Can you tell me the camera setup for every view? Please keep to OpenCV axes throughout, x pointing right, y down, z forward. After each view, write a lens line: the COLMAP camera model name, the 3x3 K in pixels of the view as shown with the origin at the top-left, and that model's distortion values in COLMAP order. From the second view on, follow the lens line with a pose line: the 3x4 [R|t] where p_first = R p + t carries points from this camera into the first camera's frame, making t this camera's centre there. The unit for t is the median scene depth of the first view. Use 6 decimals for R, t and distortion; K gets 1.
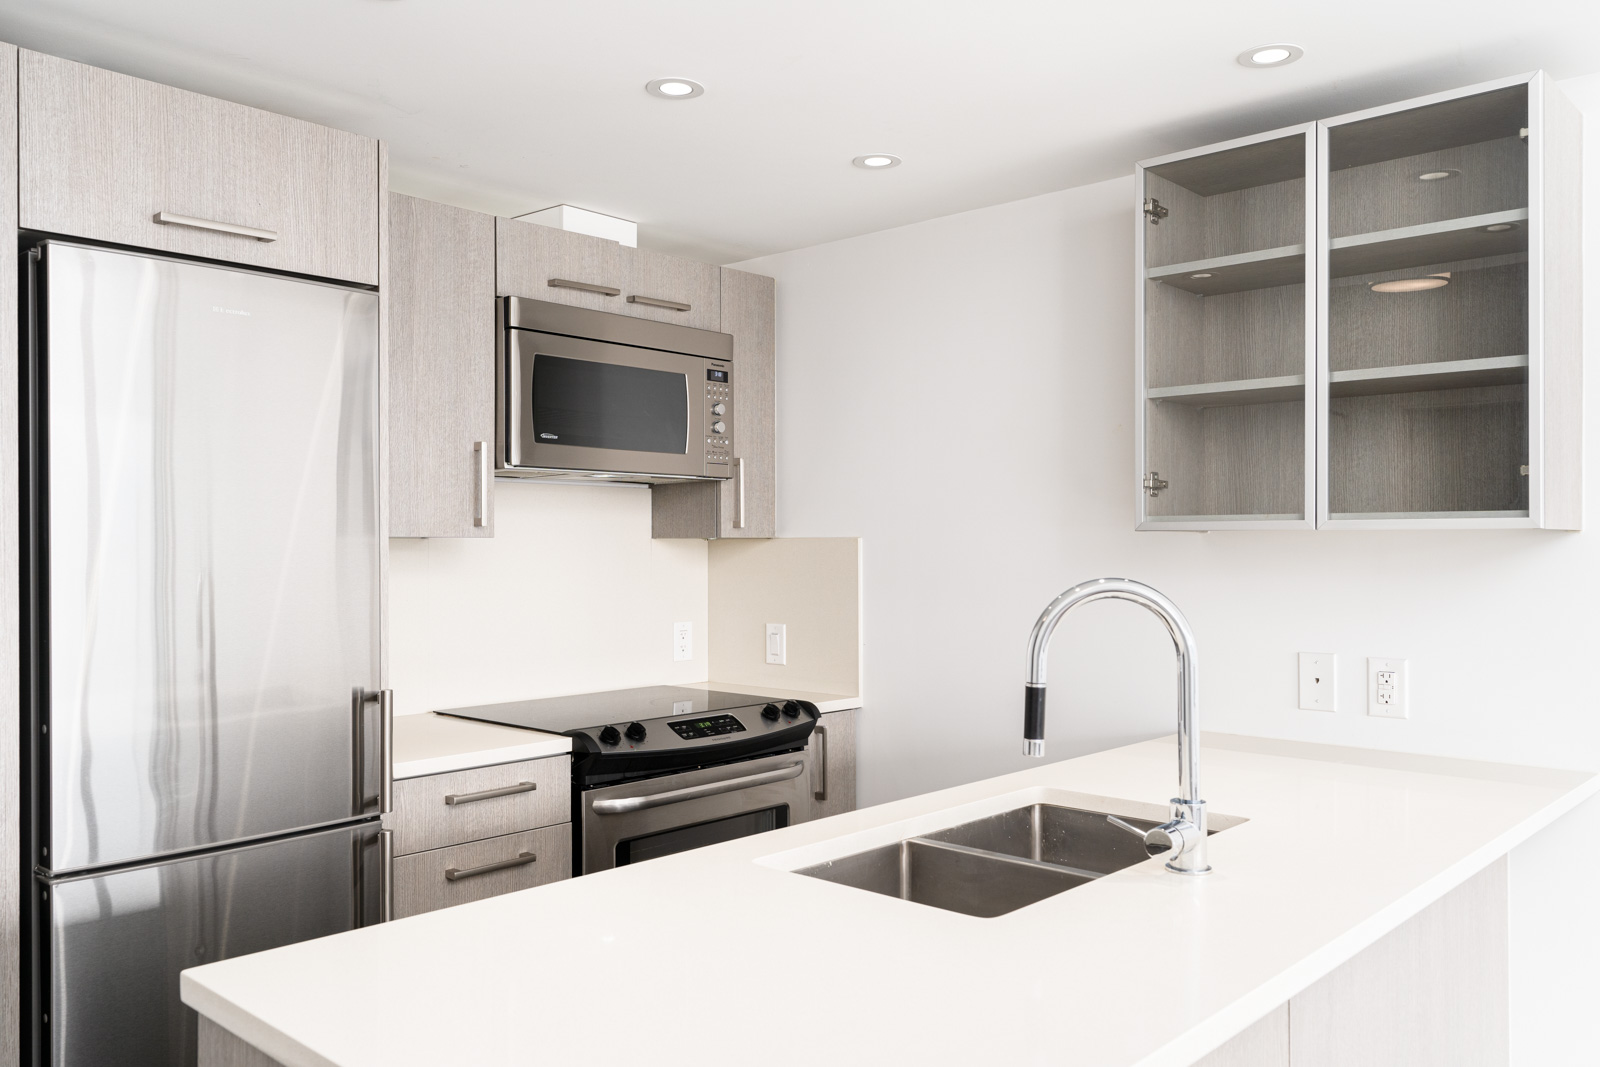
lens RADIAL K [[1268.0, 0, 795.9], [0, 1268.0, 539.9], [0, 0, 1]] dist [-0.001361, 0.004007]
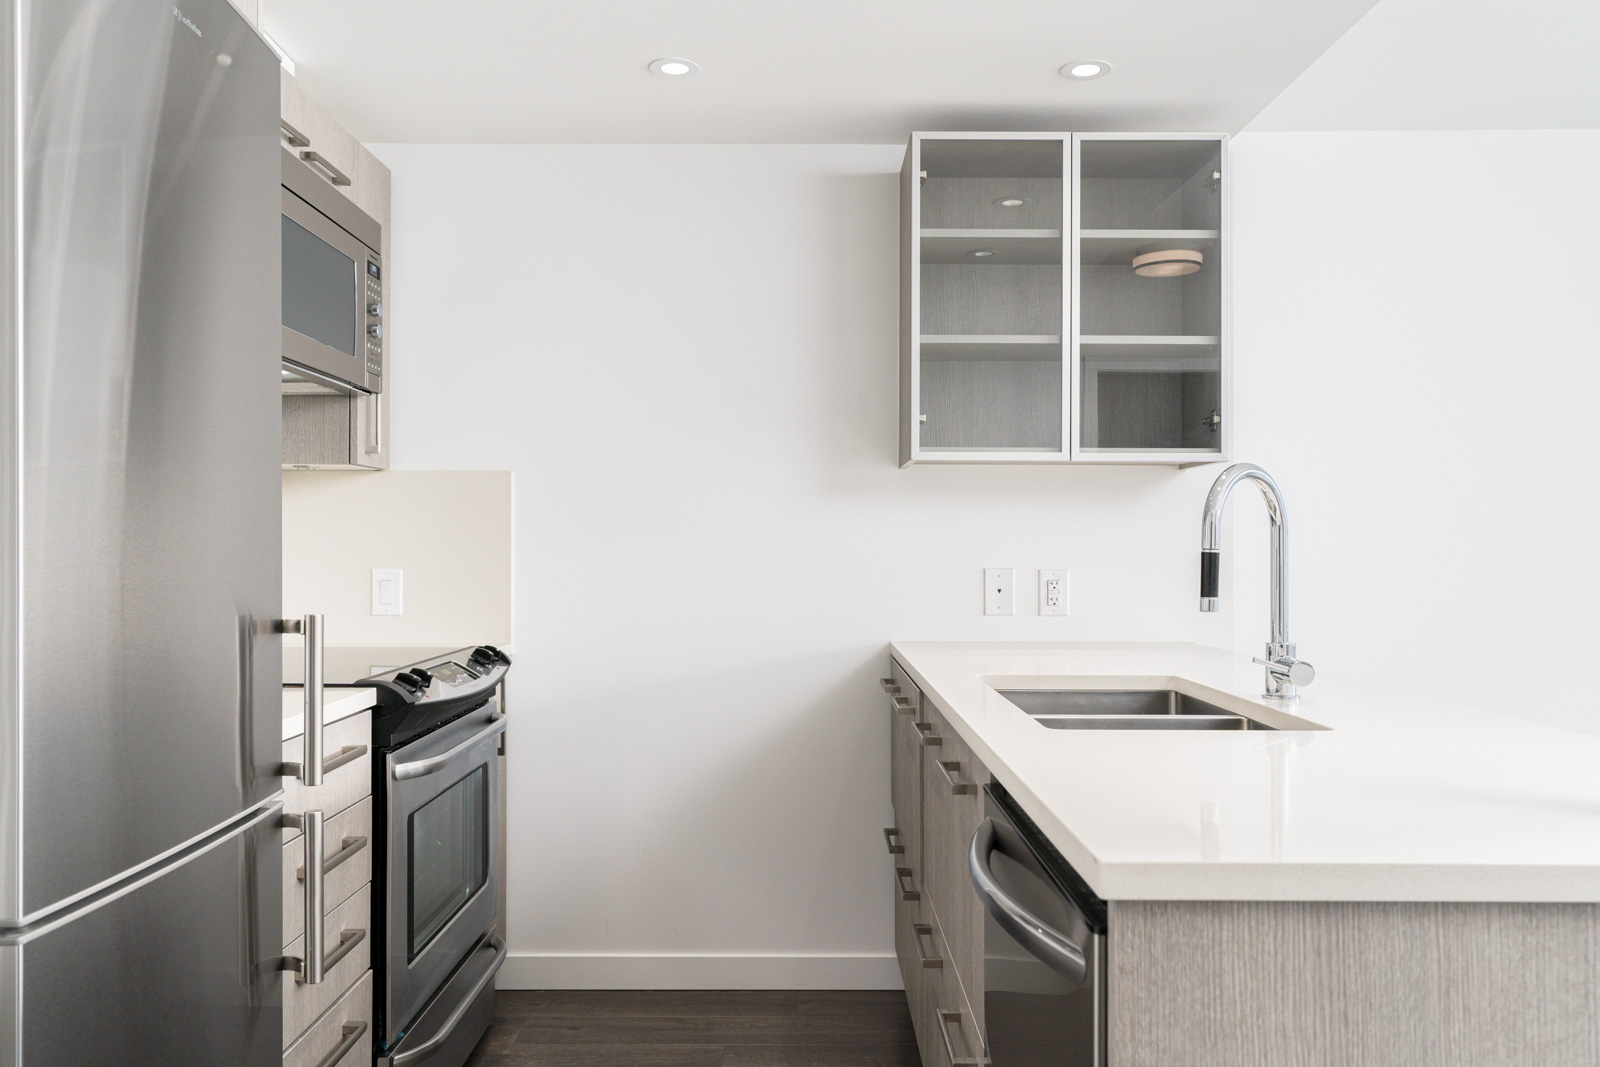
lens RADIAL K [[1196.0, 0, 809.8], [0, 1196.0, 539.1], [0, 0, 1]] dist [0.003227, 0.004886]
pose [[0.724514, 0.009479, 0.689195, -0.503467], [-0.004171, 0.999947, -0.009369, 0.070284], [-0.689247, 0.003913, 0.724515, 0.281254]]
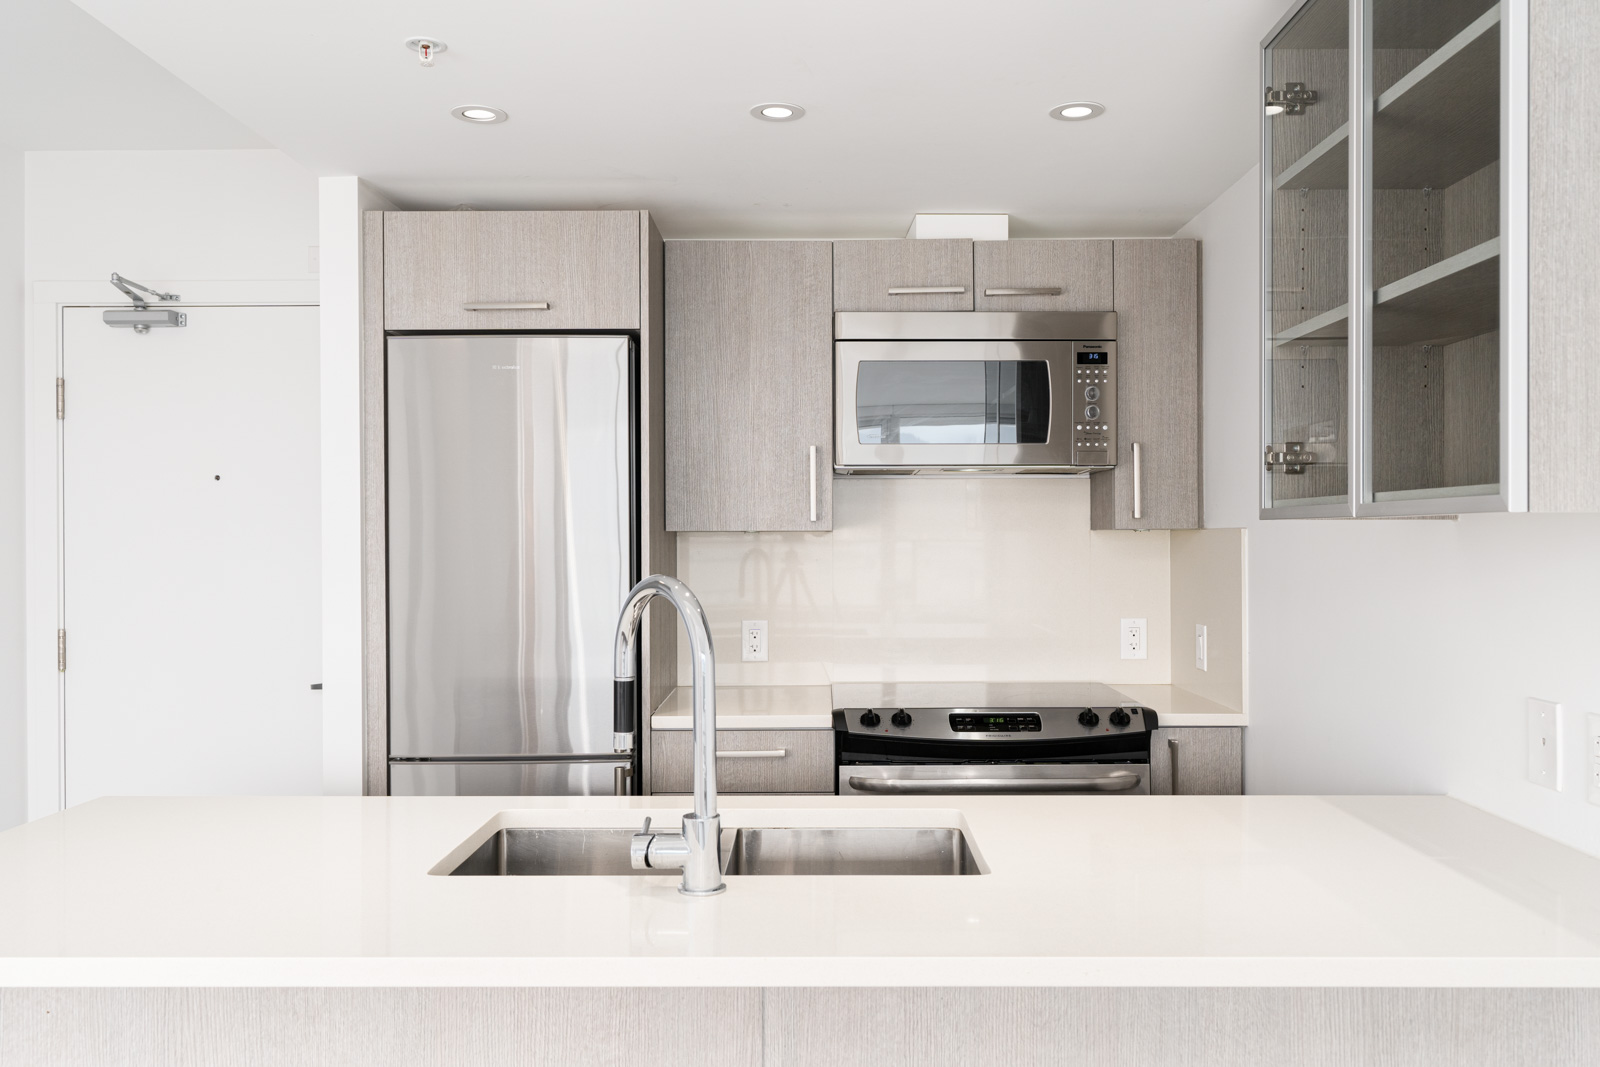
lens RADIAL K [[1268.0, 0, 788.6], [0, 1268.0, 536.8], [0, 0, 1]] dist [-0.001361, 0.004007]
pose [[0.668208, -0.001154, -0.743974, 0.618797], [0.005691, 0.999977, 0.003560, -0.001101], [0.743953, -0.006613, 0.668200, 0.252868]]
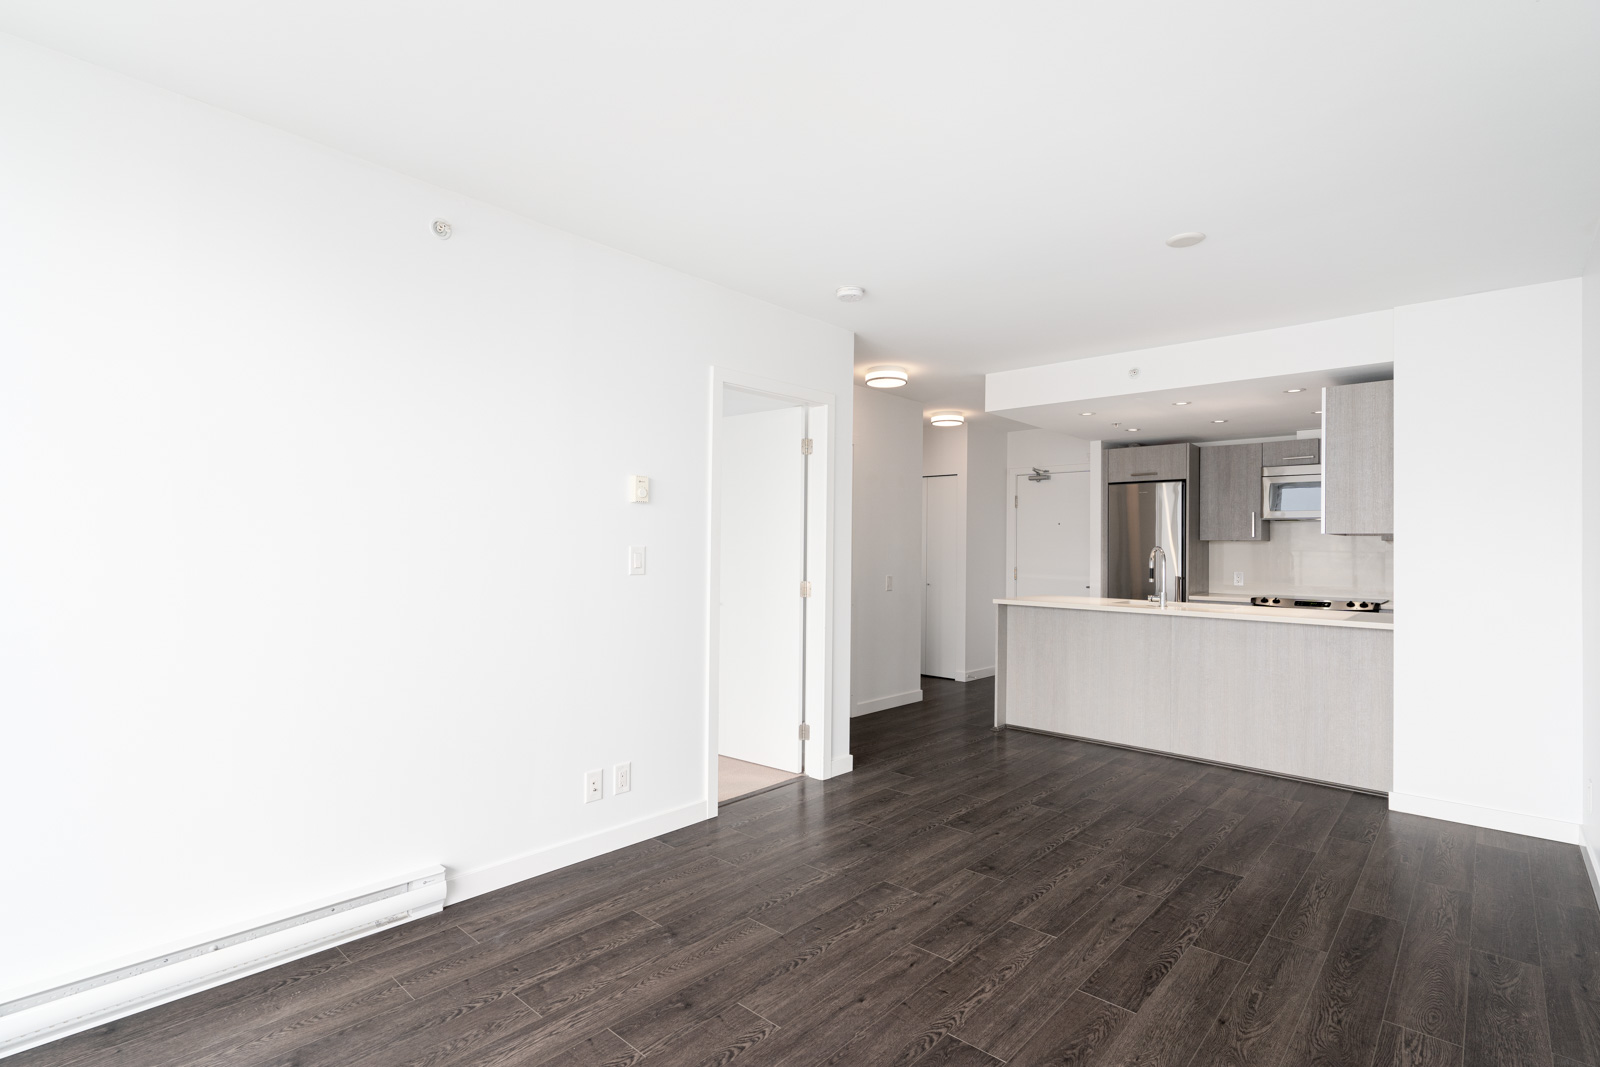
lens RADIAL K [[760.6, 0, 817.1], [0, 760.6, 538.7], [0, 0, 1]] dist [0.004199, -0.000541]
pose [[0.038608, -0.009548, -0.999209, 1.858783], [-0.008584, 0.999914, -0.009886, 0.025302], [0.999218, 0.008958, 0.038523, -0.251154]]
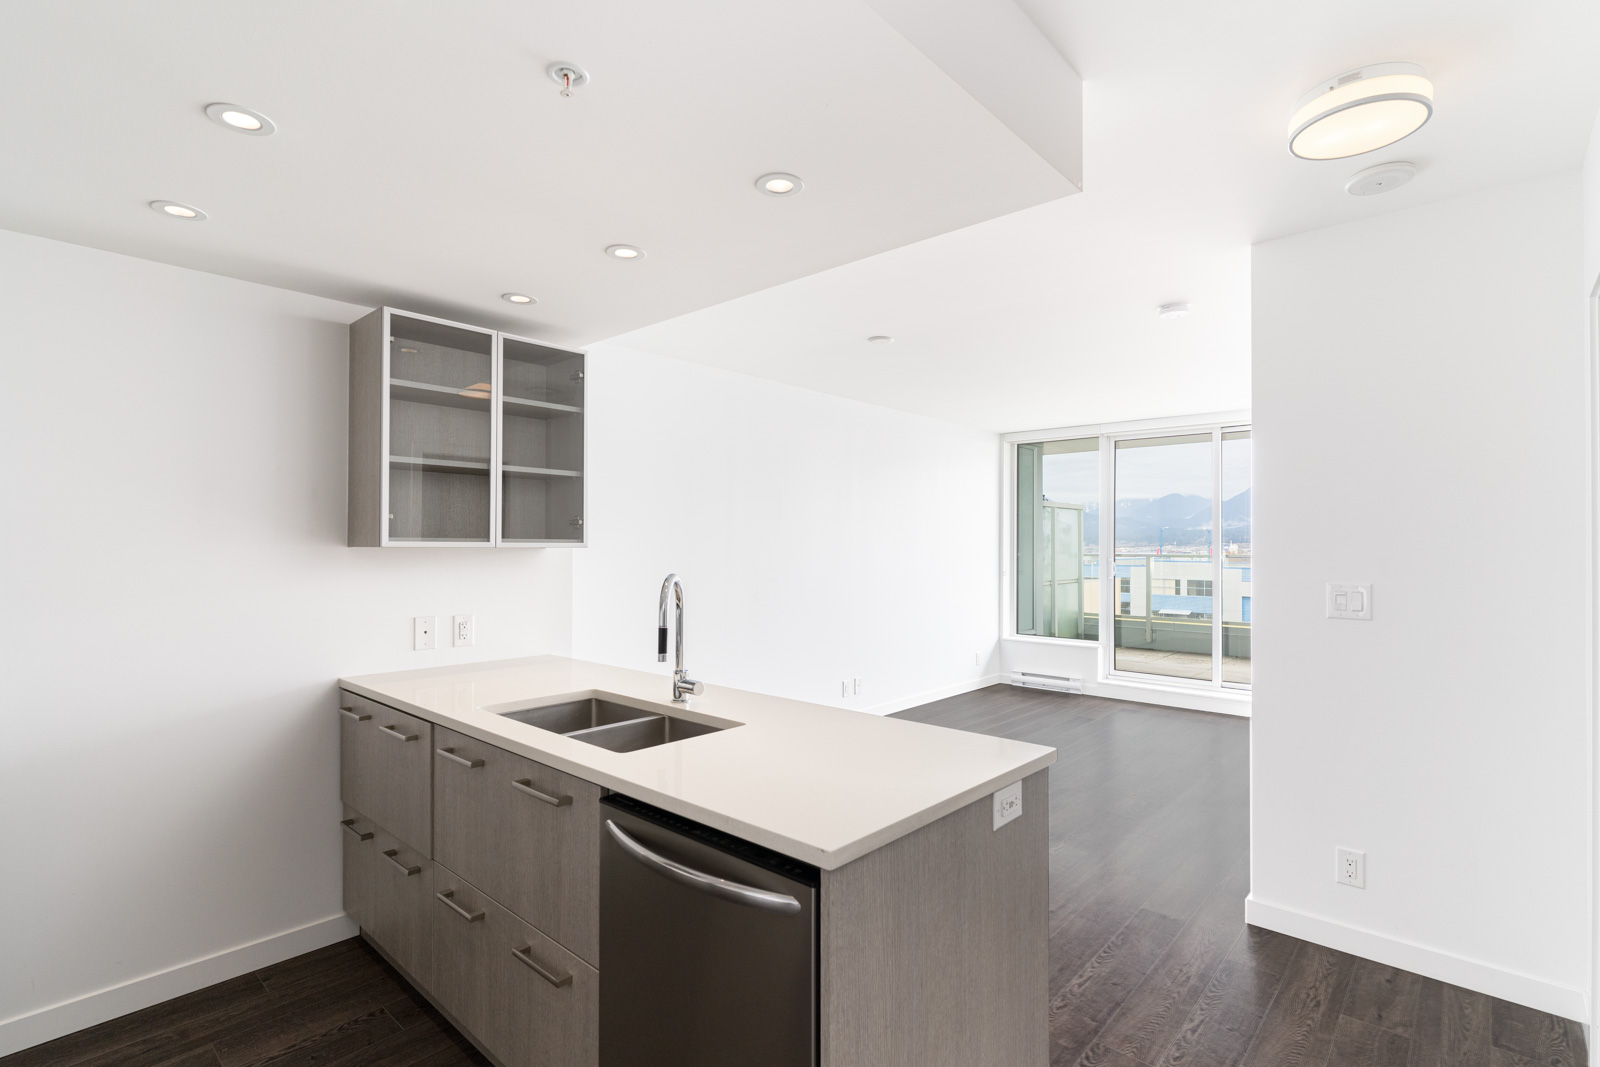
lens RADIAL K [[760.6, 0, 800.4], [0, 760.6, 539.6], [0, 0, 1]] dist [0.004199, -0.000541]
pose [[-0.017983, 0.009536, 0.999793, -0.629889], [-0.004107, 0.999945, -0.009611, -0.008831], [-0.999830, -0.004279, -0.017943, 0.488949]]
